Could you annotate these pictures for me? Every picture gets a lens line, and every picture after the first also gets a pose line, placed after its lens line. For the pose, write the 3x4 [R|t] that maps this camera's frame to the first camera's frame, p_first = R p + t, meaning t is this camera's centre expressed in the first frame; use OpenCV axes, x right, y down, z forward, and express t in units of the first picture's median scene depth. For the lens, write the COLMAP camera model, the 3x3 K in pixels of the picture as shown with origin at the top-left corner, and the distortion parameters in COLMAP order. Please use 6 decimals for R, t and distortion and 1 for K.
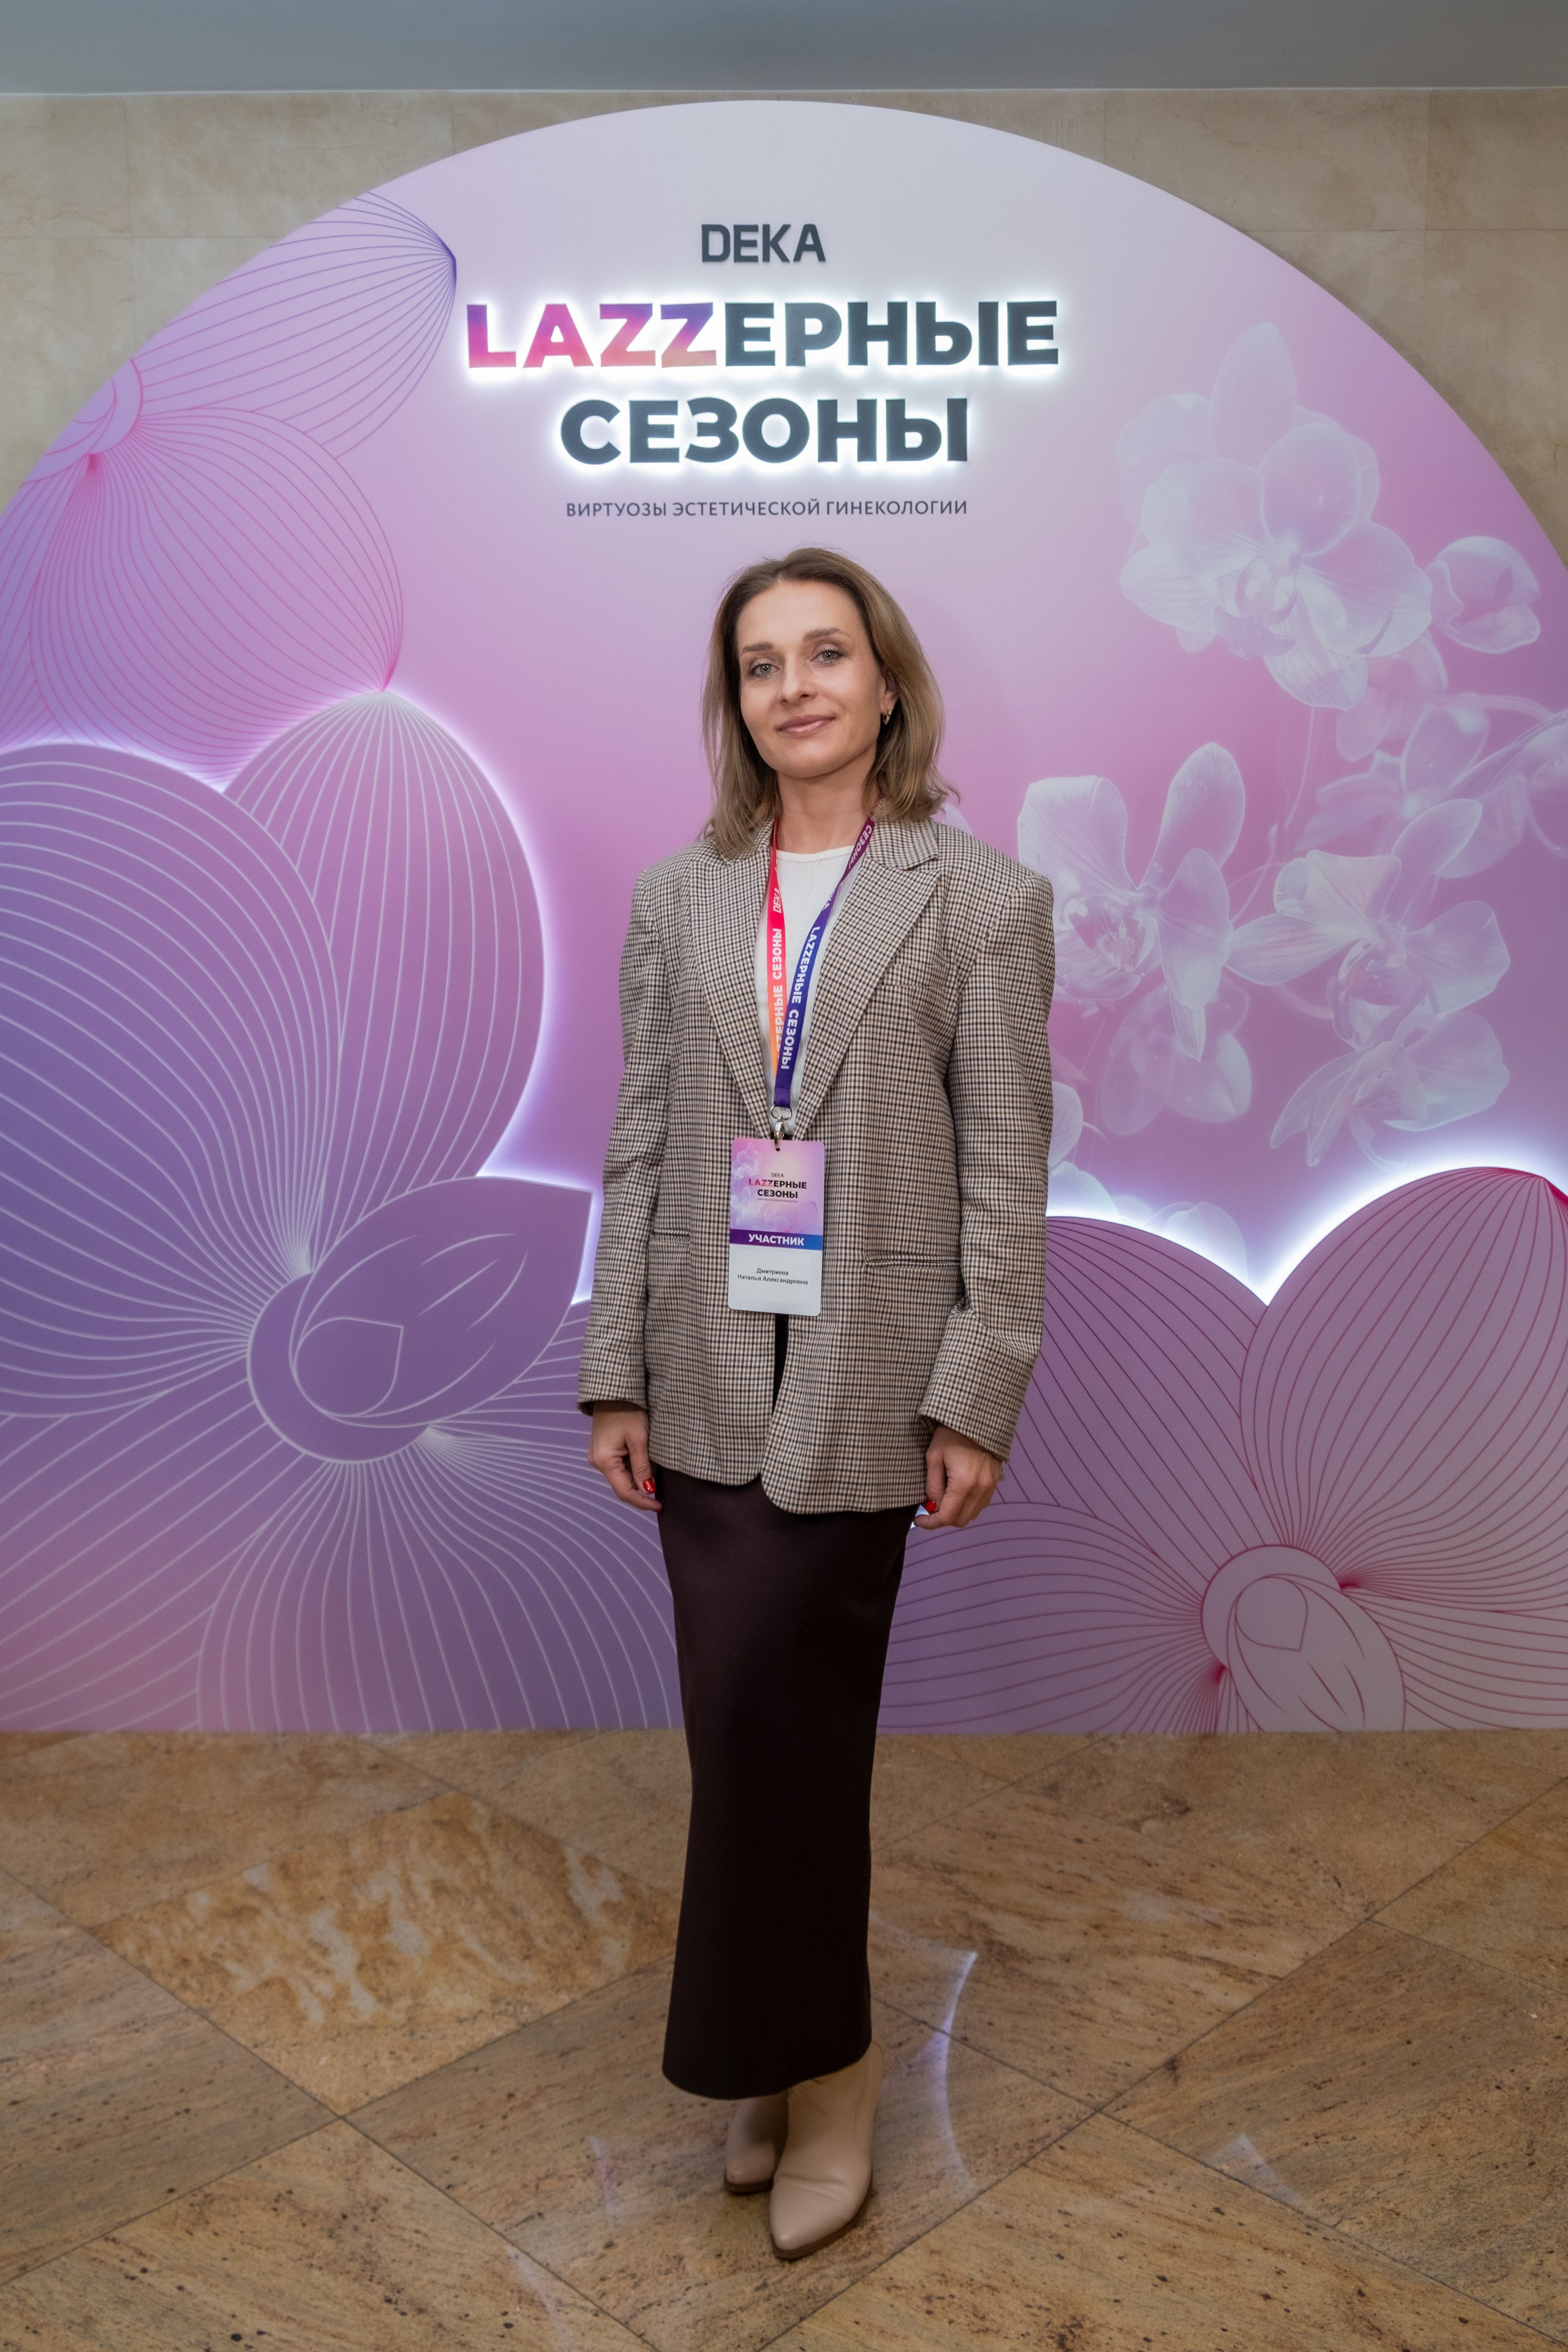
lens RADIAL K [[2055.2, 0, 785.8], [0, 2055.2, 1189.1], [0, 0, 1]] dist [-0.013670, -0.000552]
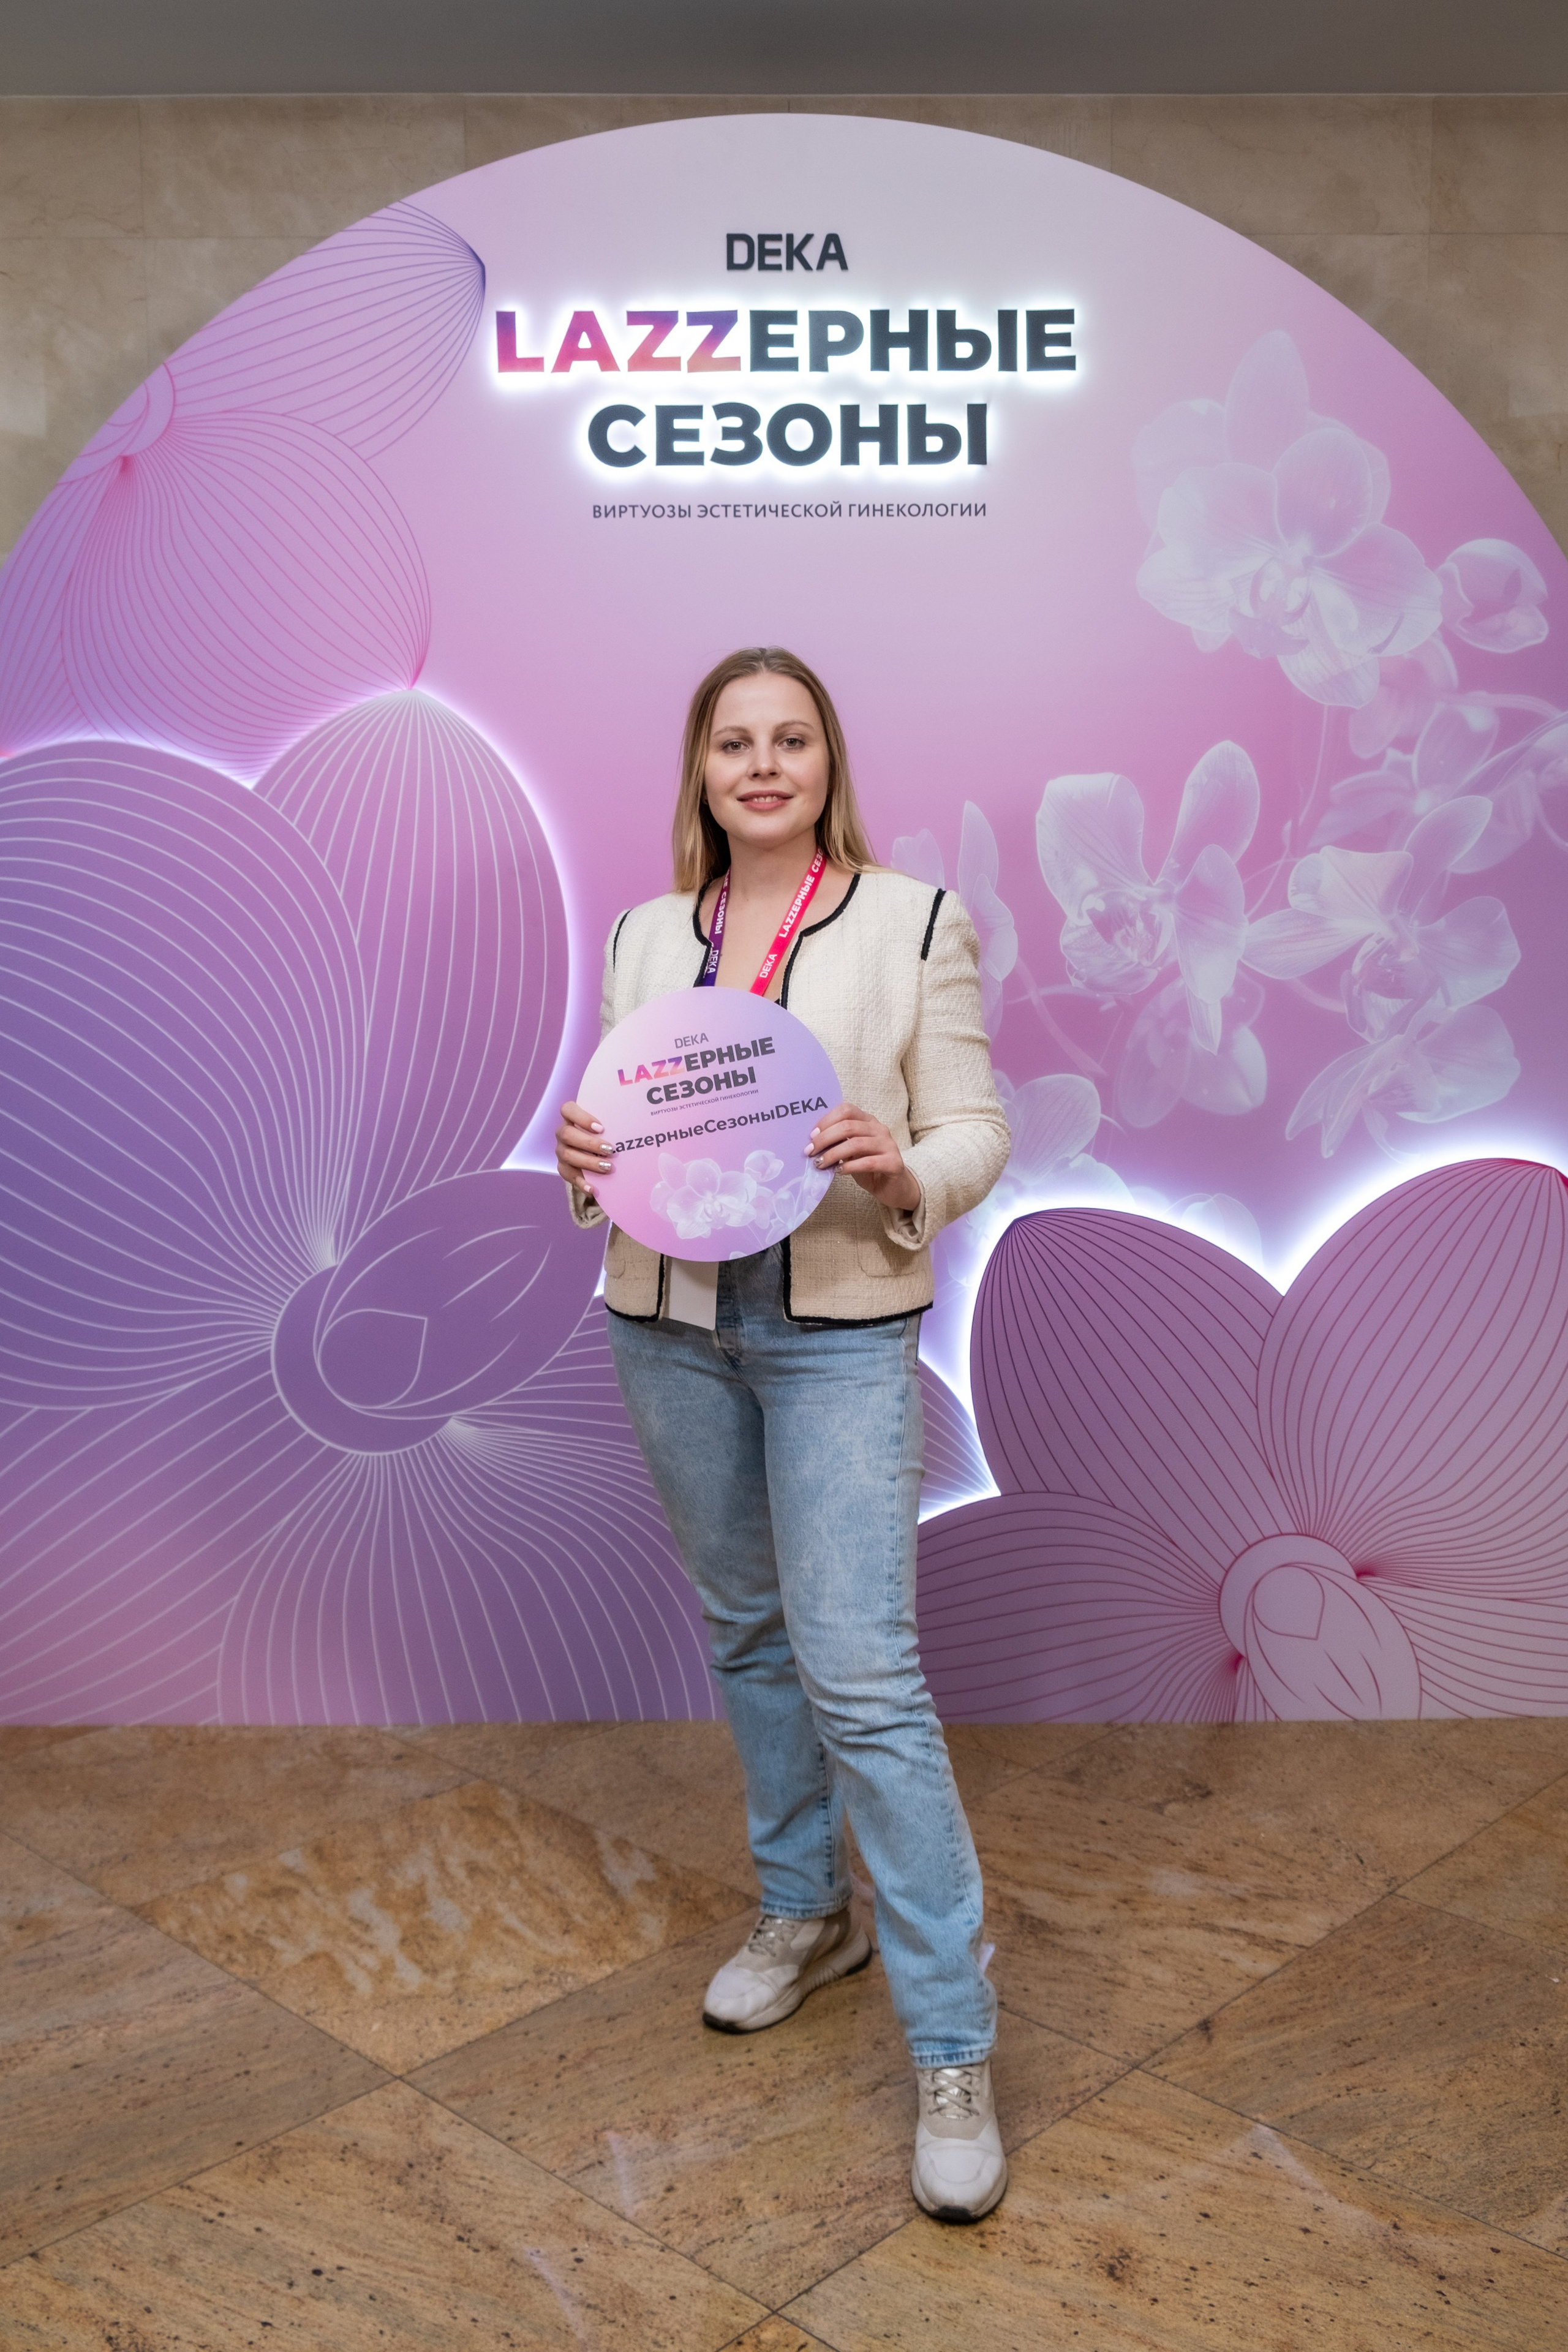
lens RADIAL K [[2176.3, 0, 757.6], [0, 2176.3, 1176.0], [0, 0, 1]] dist [-0.010683, -0.005997]
pose [[0.999961, -0.001376, 0.008751, -0.035421], [0.001510, 0.999881, -0.015335, 0.014677], [-0.008729, 0.015348, 0.999844, -0.072833]]
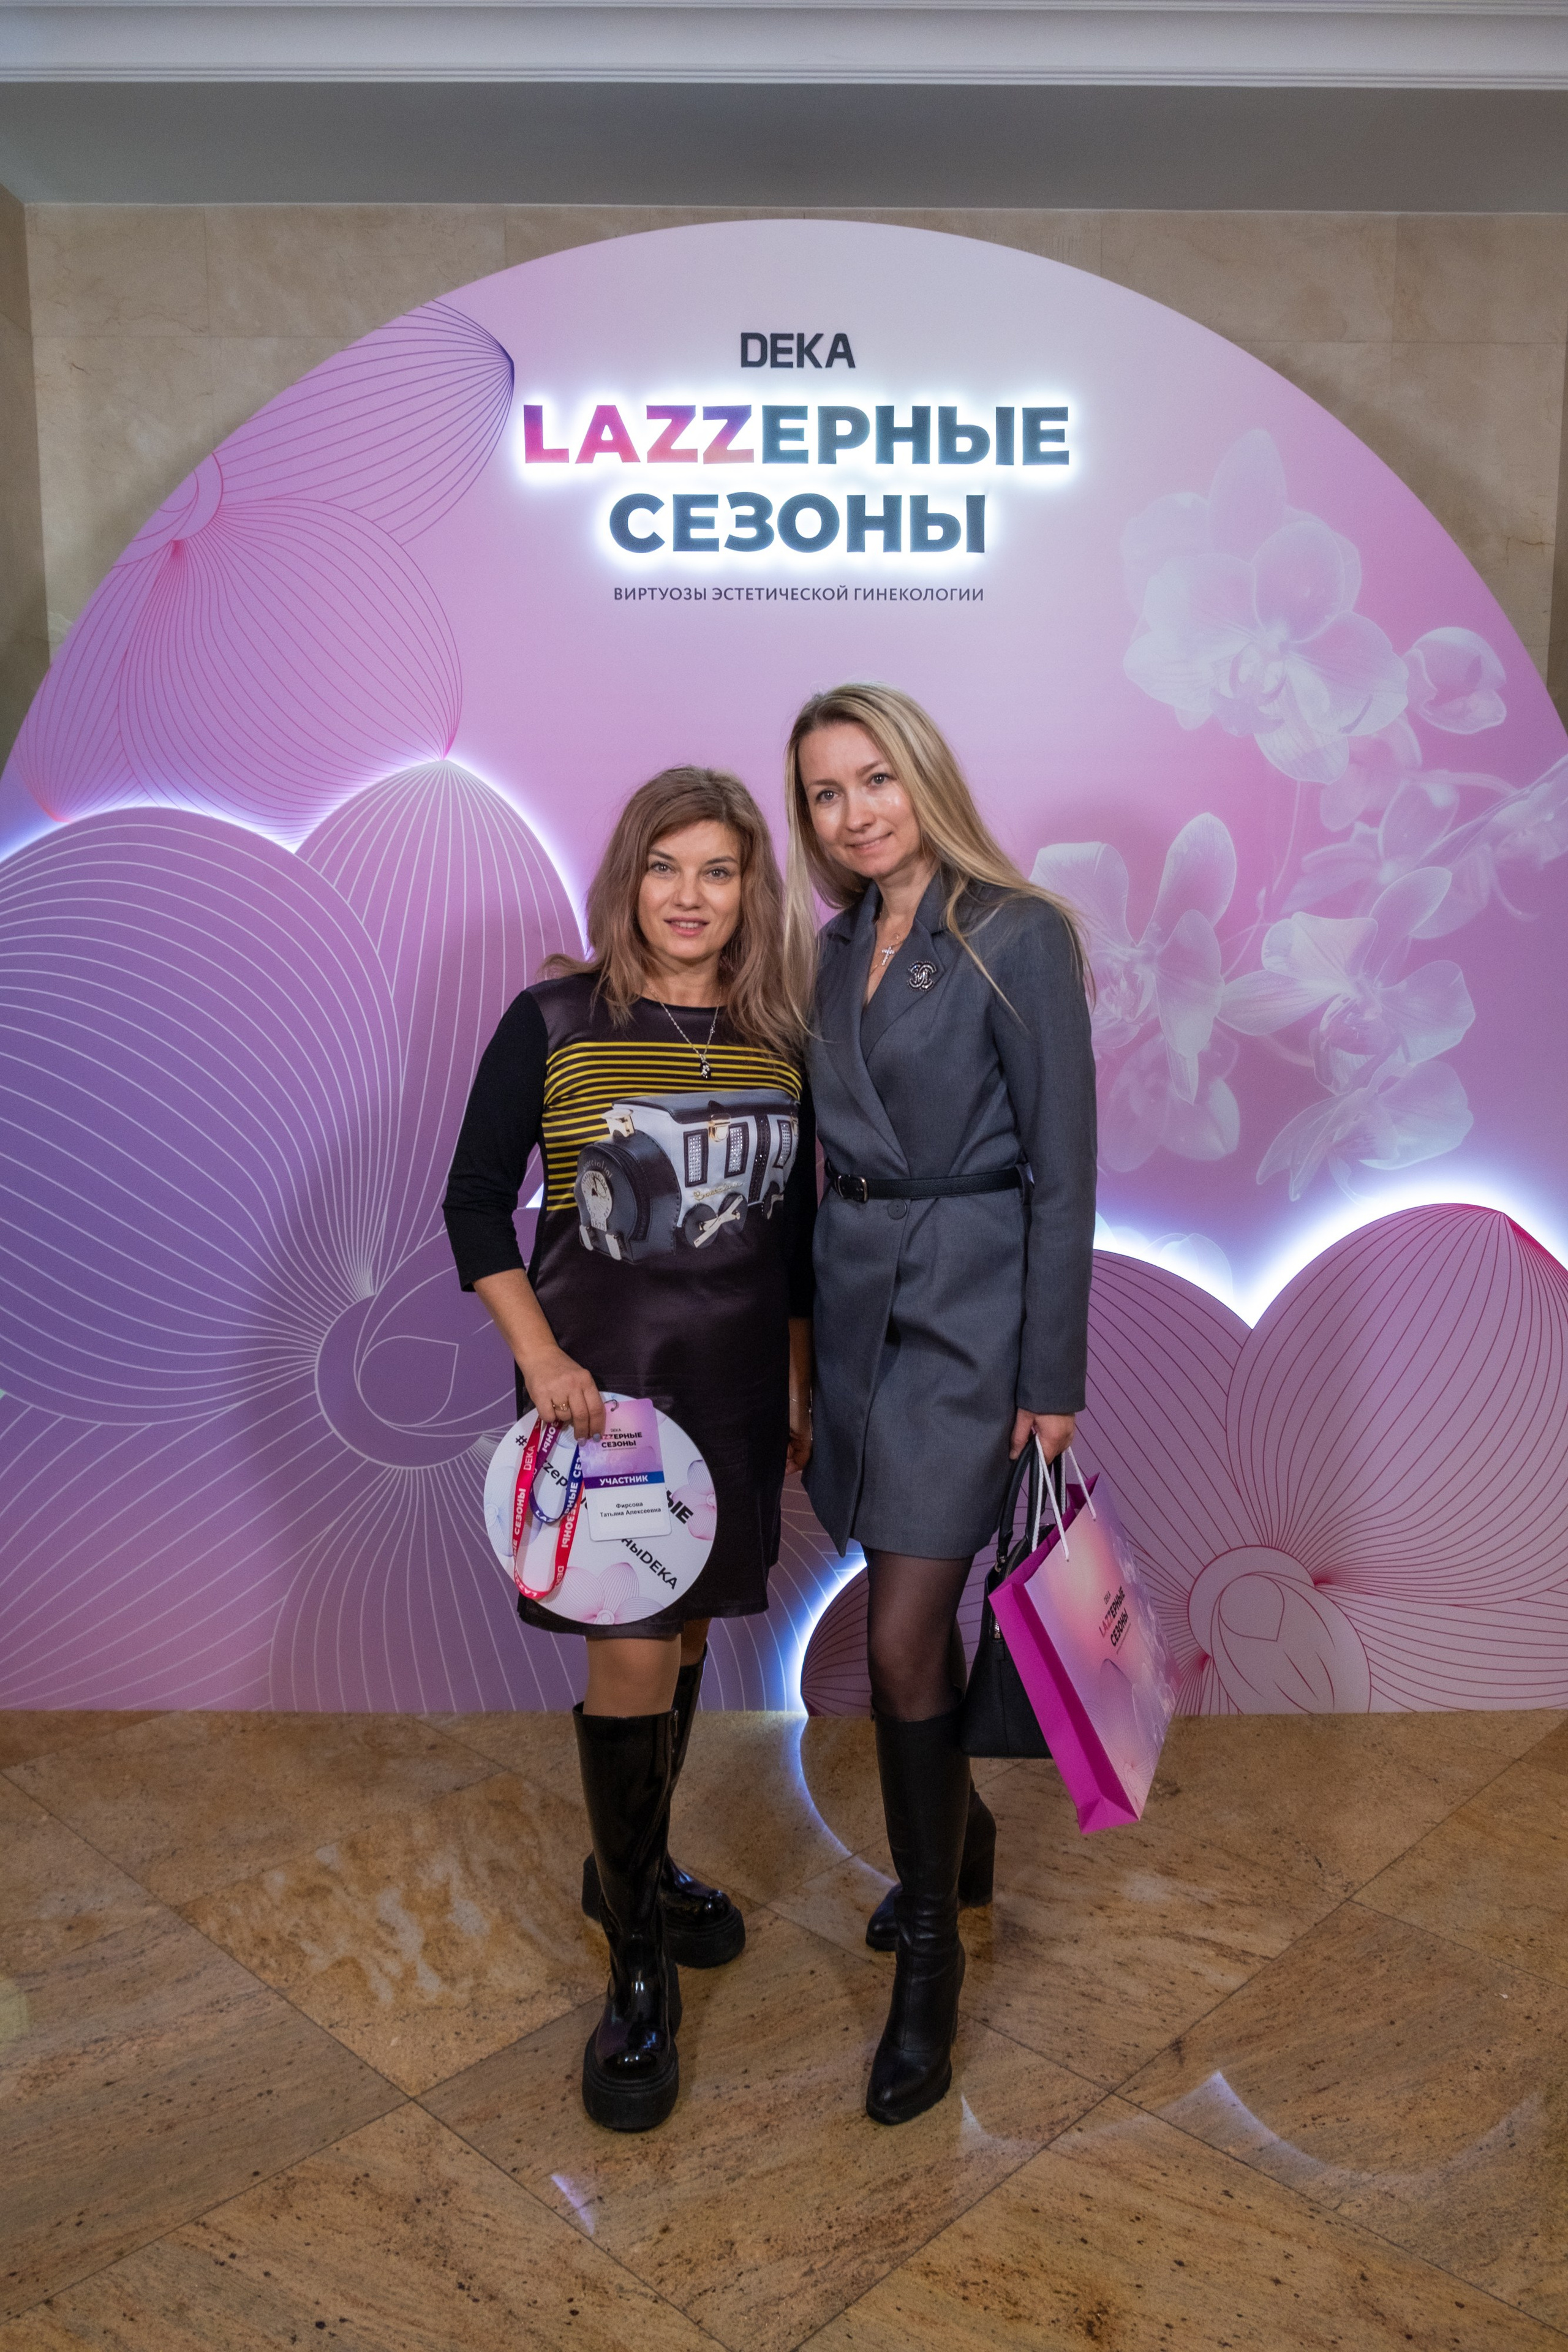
lens RADIAL K [[1814.0, 0, 788.0], [0, 1814.0, 1183.1], [0, 0, 1]] dist [-0.049771, 0.039625]
pose [[0.999937, 0.004706, 0.010188, -0.023617], [-0.004818, 0.999928, 0.011012, -0.031634], [-0.010135, -0.011060, 0.999887, 0.044248]]
